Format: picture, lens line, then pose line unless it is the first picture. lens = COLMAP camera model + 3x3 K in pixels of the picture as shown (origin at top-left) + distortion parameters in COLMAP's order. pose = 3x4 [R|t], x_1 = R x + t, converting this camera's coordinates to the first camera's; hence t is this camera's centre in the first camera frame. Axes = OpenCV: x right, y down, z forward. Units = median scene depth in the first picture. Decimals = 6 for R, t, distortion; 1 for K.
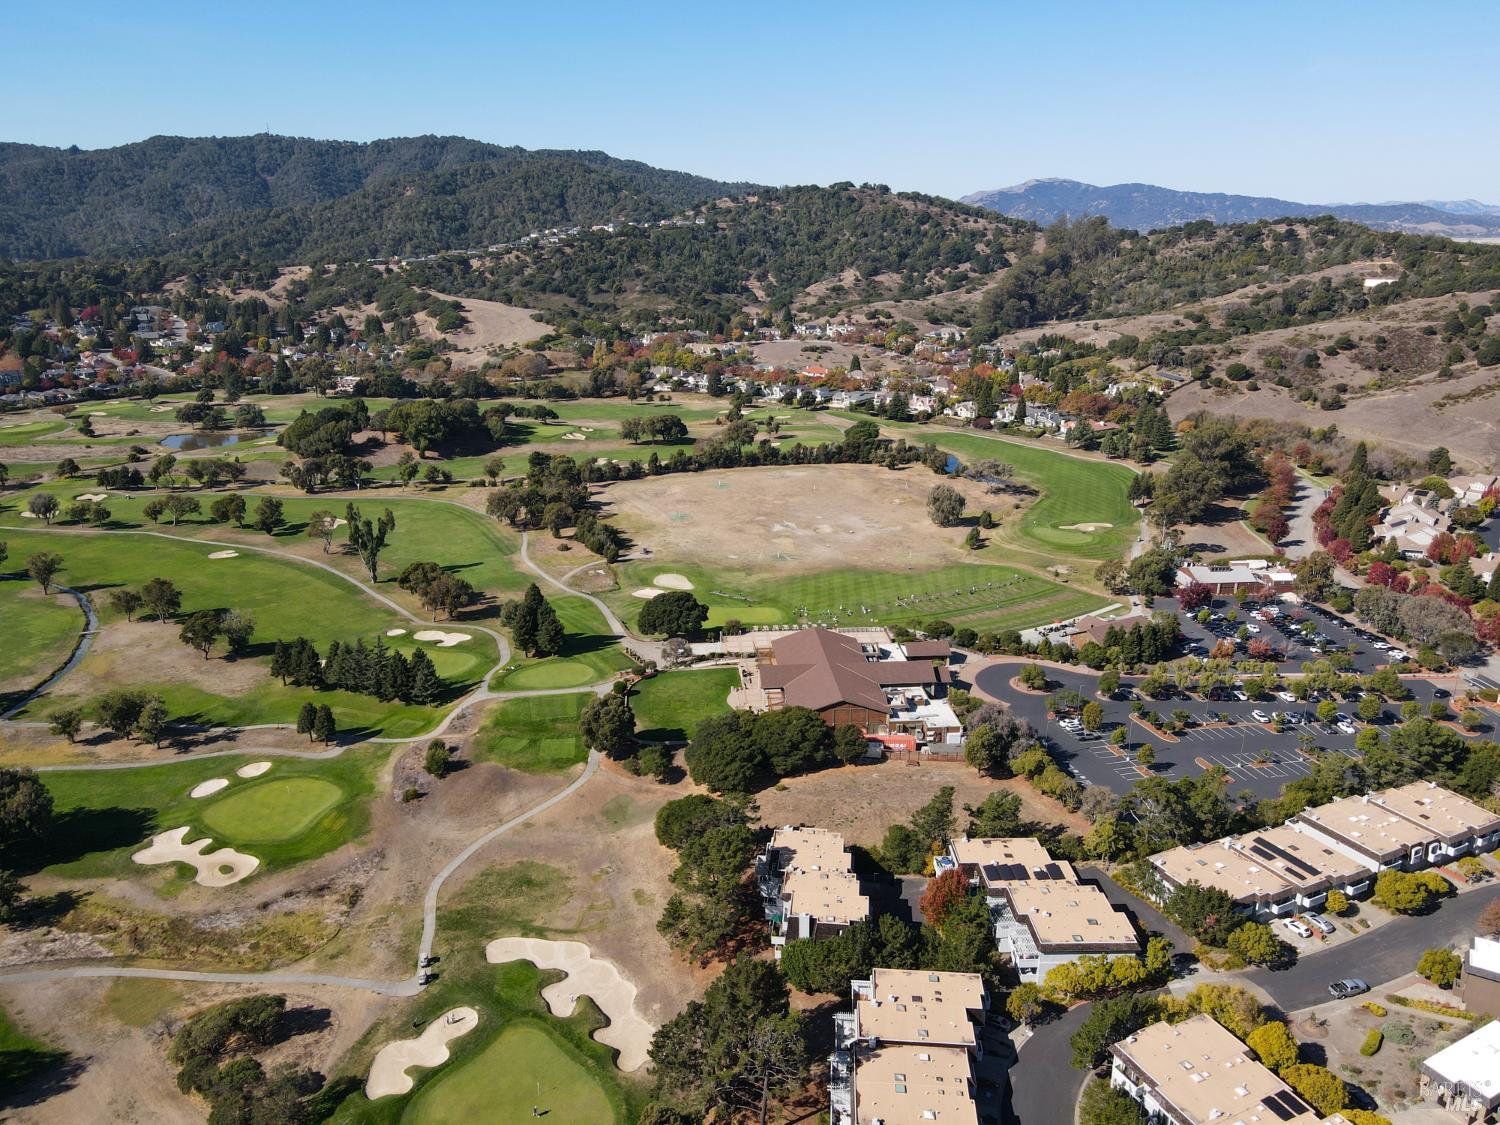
lens RADIAL K [[1100.5, 0, 747.5], [0, 1100.5, 565.2], [0, 0, 1]] dist [0.014134, 0.005148]
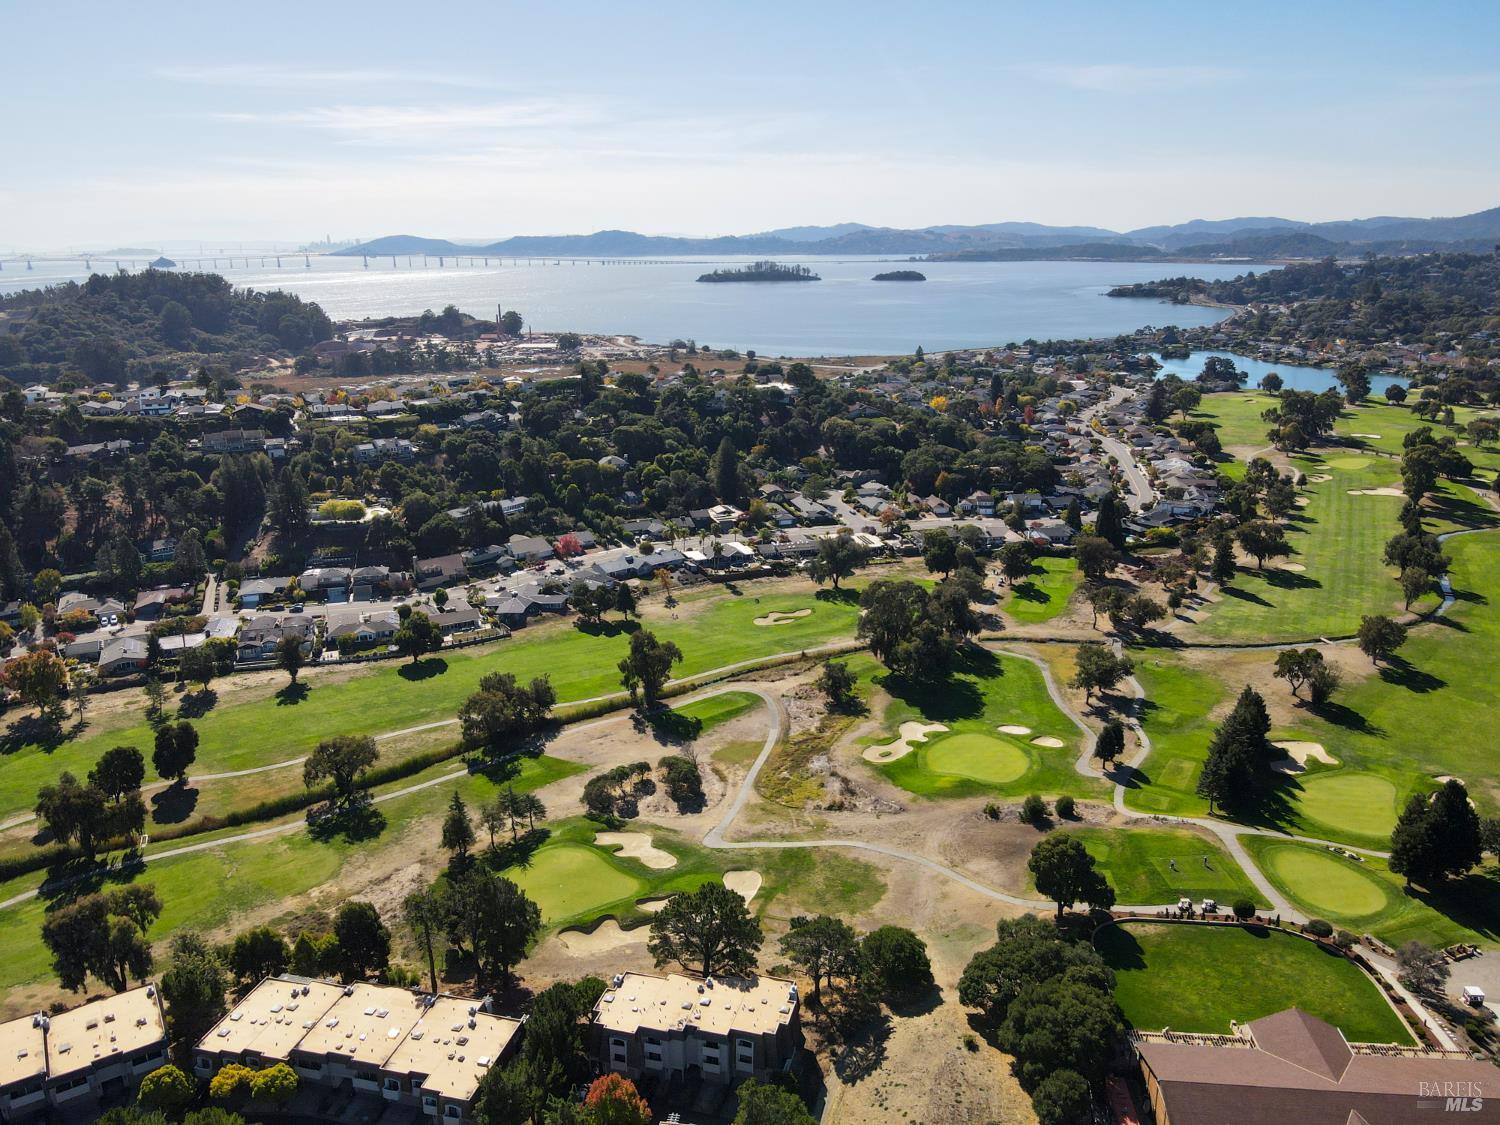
lens RADIAL K [[1100.5, 0, 747.5], [0, 1100.5, 565.2], [0, 0, 1]] dist [0.014134, 0.005148]
pose [[-0.172206, 0.284438, -0.943101, 0.255004], [-0.285087, 0.902041, 0.324110, -0.105158], [0.942905, 0.324680, -0.074248, 0.327763]]
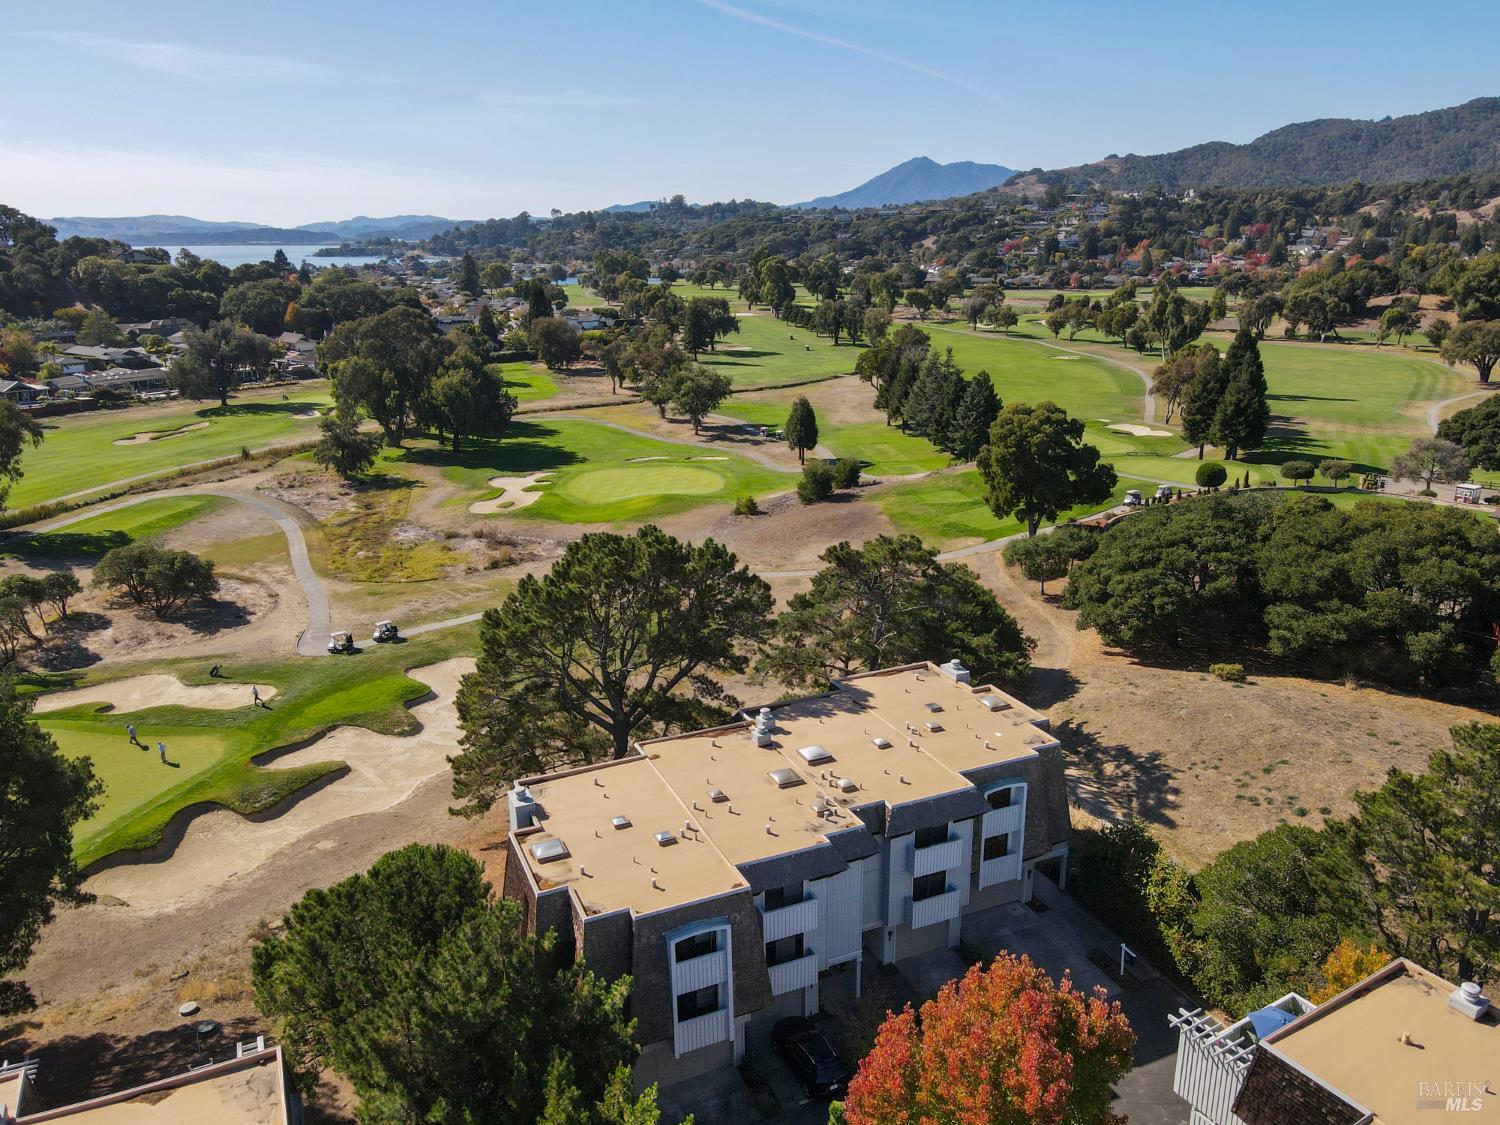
lens RADIAL K [[1100.5, 0, 747.5], [0, 1100.5, 565.2], [0, 0, 1]] dist [0.014134, 0.005148]
pose [[0.501618, 0.247687, -0.828873, 0.092469], [-0.252300, 0.958368, 0.133697, 0.064552], [0.827481, 0.142060, 0.543226, 0.274423]]
